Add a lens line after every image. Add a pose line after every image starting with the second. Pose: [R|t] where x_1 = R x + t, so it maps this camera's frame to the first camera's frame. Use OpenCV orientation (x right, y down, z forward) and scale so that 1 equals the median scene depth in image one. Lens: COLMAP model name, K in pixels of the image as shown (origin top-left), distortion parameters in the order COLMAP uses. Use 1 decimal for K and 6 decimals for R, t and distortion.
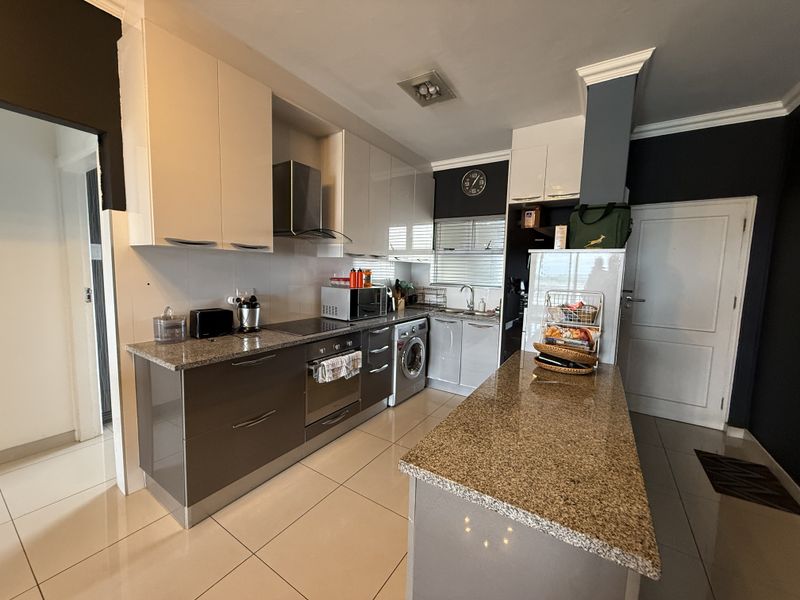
lens RADIAL K [[317.4, 0, 398.8], [0, 317.4, 299.3], [0, 0, 1]] dist [-0.000458, 0.000050]
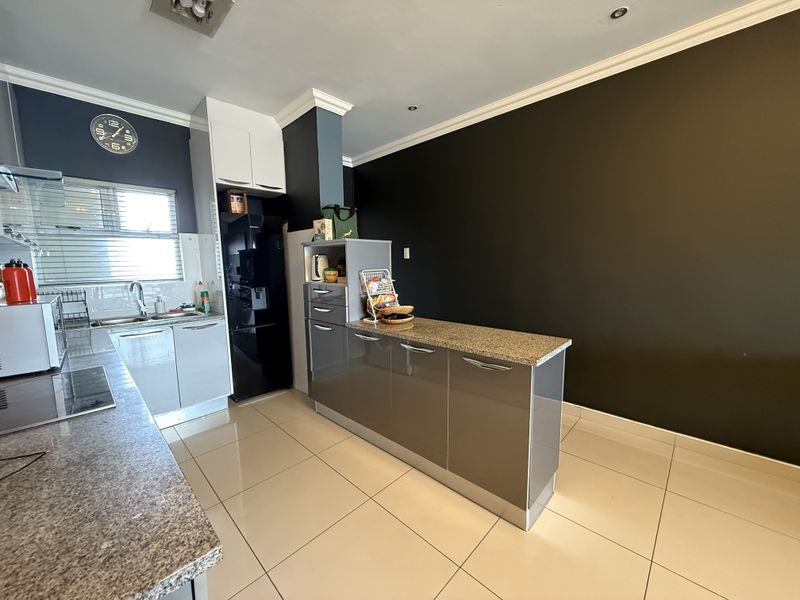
lens RADIAL K [[317.4, 0, 398.8], [0, 317.4, 299.3], [0, 0, 1]] dist [-0.000458, 0.000050]
pose [[0.202826, -0.149027, 0.967808, -0.510862], [0.111030, 0.985477, 0.128479, -0.041799], [-0.972900, 0.081397, 0.216427, 0.377616]]
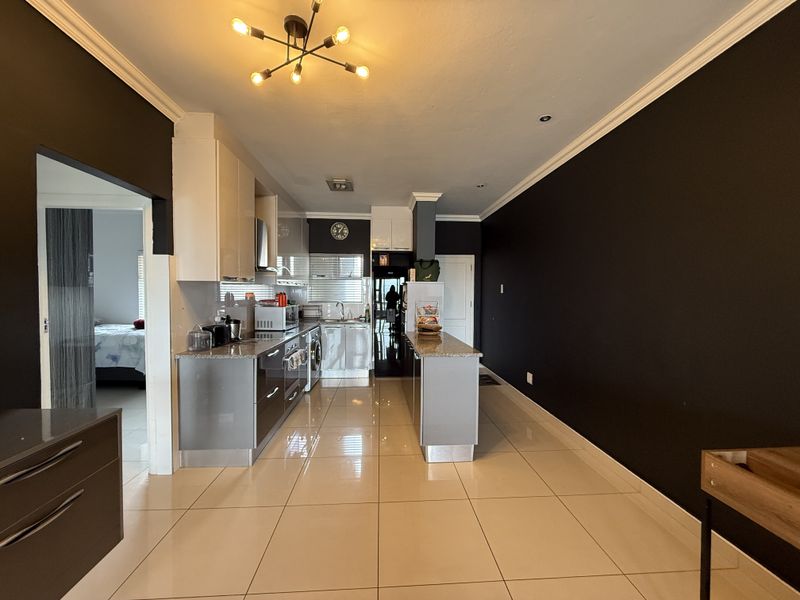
lens RADIAL K [[317.4, 0, 398.8], [0, 317.4, 299.3], [0, 0, 1]] dist [-0.000458, 0.000050]
pose [[0.804669, -0.038168, 0.592495, -0.578561], [0.071746, 0.996870, -0.033220, 0.015249], [-0.589373, 0.069240, 0.804889, -0.419831]]
